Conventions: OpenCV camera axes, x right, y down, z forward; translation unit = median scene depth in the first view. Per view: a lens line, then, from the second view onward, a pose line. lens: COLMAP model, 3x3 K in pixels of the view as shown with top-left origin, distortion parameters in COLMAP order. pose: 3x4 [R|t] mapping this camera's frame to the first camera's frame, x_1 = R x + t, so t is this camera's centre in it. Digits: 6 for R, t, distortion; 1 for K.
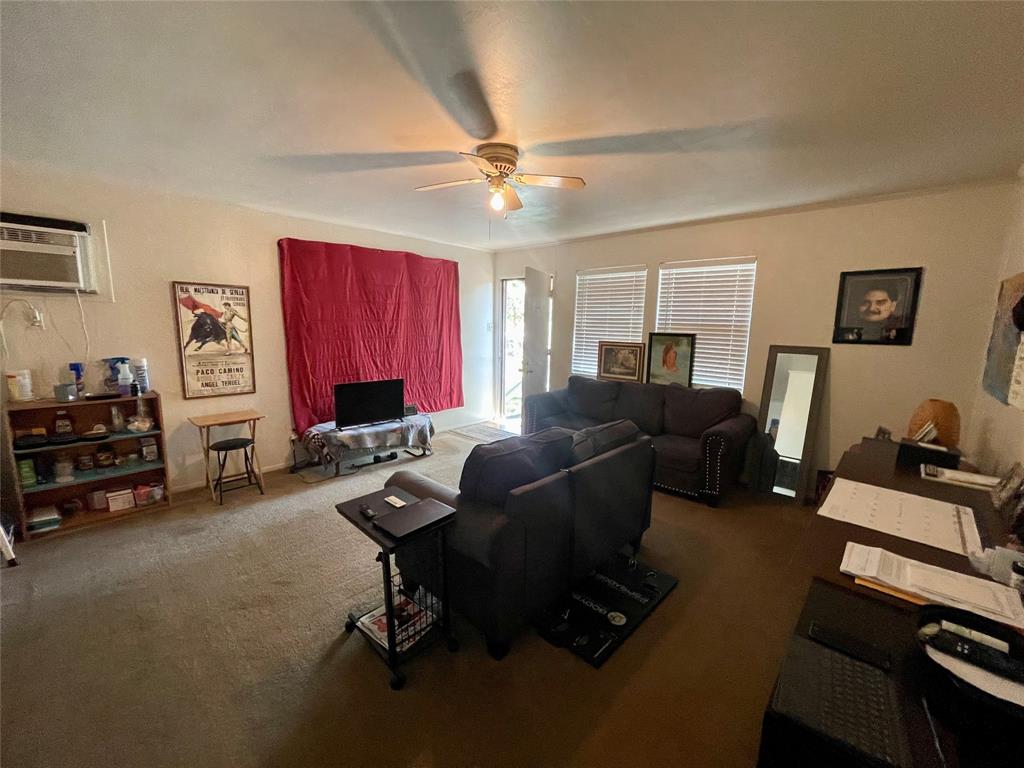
lens RADIAL K [[413.8, 0, 514.3], [0, 413.8, 386.3], [0, 0, 1]] dist [-0.002950, -0.000555]
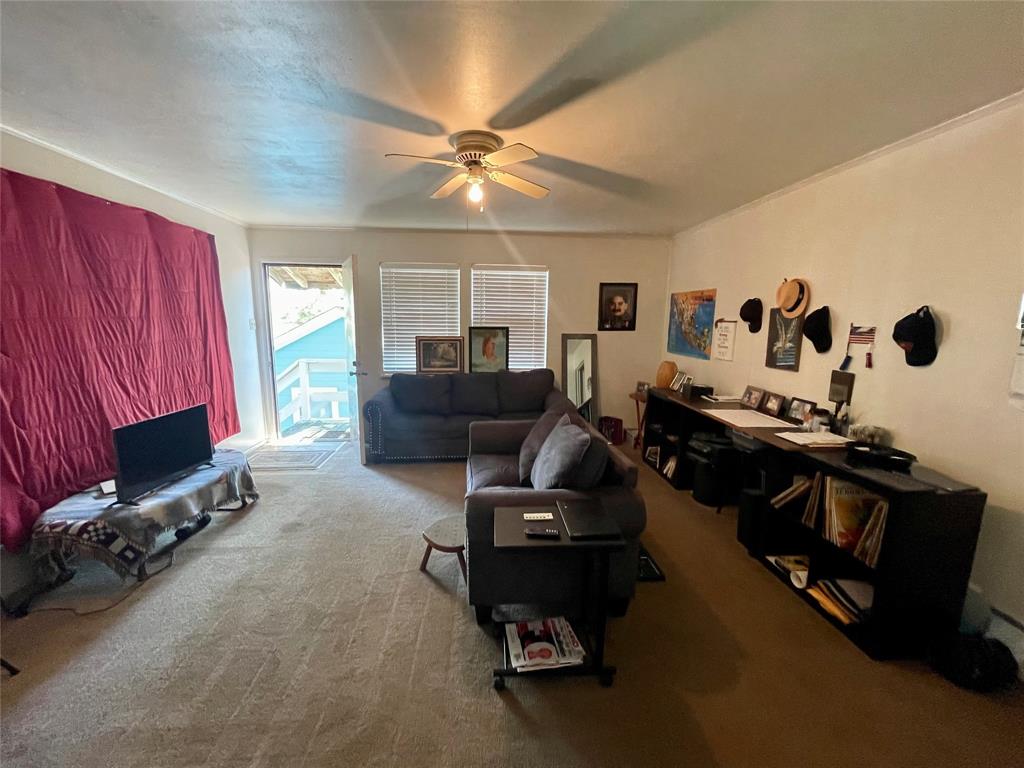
lens RADIAL K [[413.8, 0, 507.3], [0, 413.8, 386.3], [0, 0, 1]] dist [-0.002950, -0.000555]
pose [[0.675730, -0.128451, 0.725871, -0.472073], [0.115755, 0.990974, 0.067605, -0.039392], [-0.728004, 0.038340, 0.684500, 0.199992]]
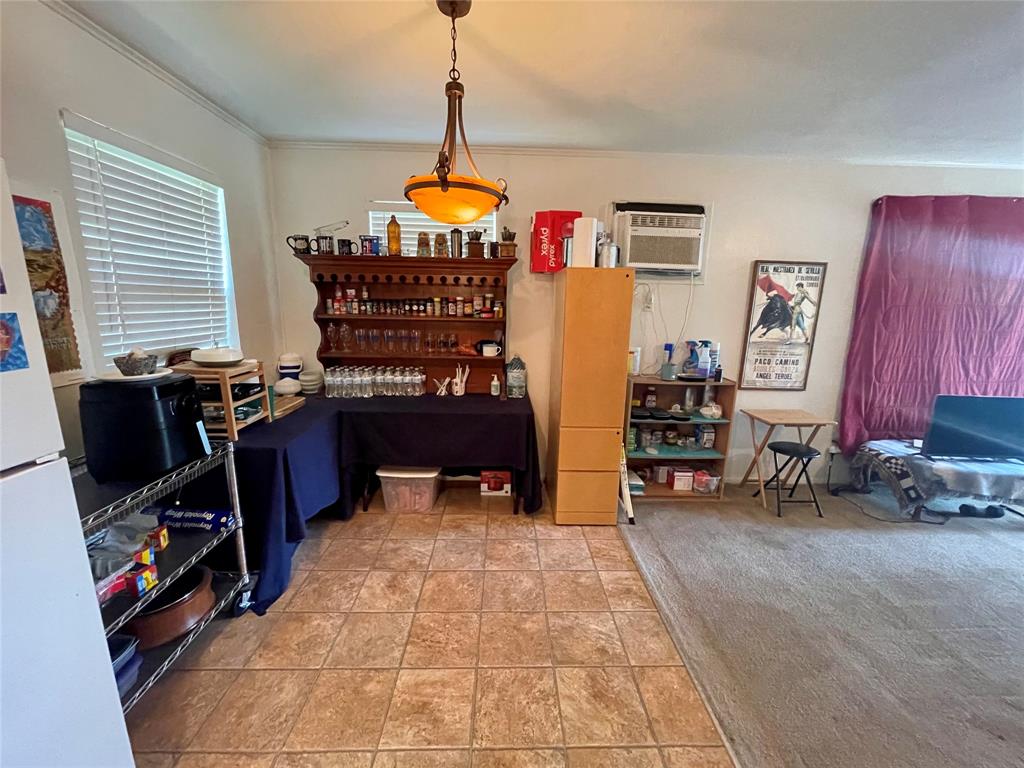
lens RADIAL K [[413.8, 0, 512.4], [0, 413.8, 385.5], [0, 0, 1]] dist [-0.002950, -0.000555]
pose [[0.696380, 0.137595, -0.704359, -0.446168], [-0.120817, 0.989918, 0.073931, 0.015148], [0.707431, 0.033614, 0.705983, -0.016869]]
